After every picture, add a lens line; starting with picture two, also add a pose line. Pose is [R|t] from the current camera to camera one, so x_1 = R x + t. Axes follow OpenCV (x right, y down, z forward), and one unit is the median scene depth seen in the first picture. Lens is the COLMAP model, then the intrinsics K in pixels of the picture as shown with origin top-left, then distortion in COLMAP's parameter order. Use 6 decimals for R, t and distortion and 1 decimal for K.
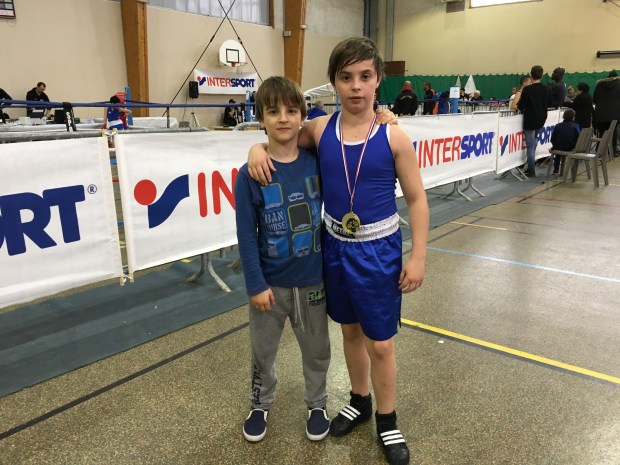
lens RADIAL K [[520.4, 0, 315.0], [0, 520.4, 231.9], [0, 0, 1]] dist [0.065172, -0.078744]
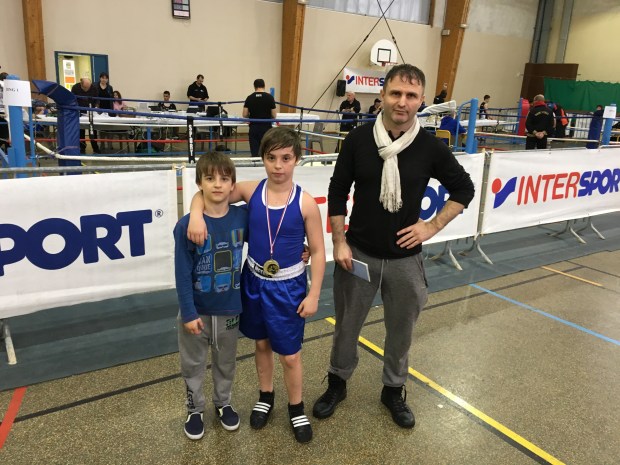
lens RADIAL K [[520.4, 0, 307.8], [0, 520.4, 234.2], [0, 0, 1]] dist [0.065172, -0.078744]
pose [[0.954751, 0.126324, -0.269244, 0.090458], [-0.122852, 0.991978, 0.029777, -0.046212], [0.270846, 0.004648, 0.962611, -0.016563]]
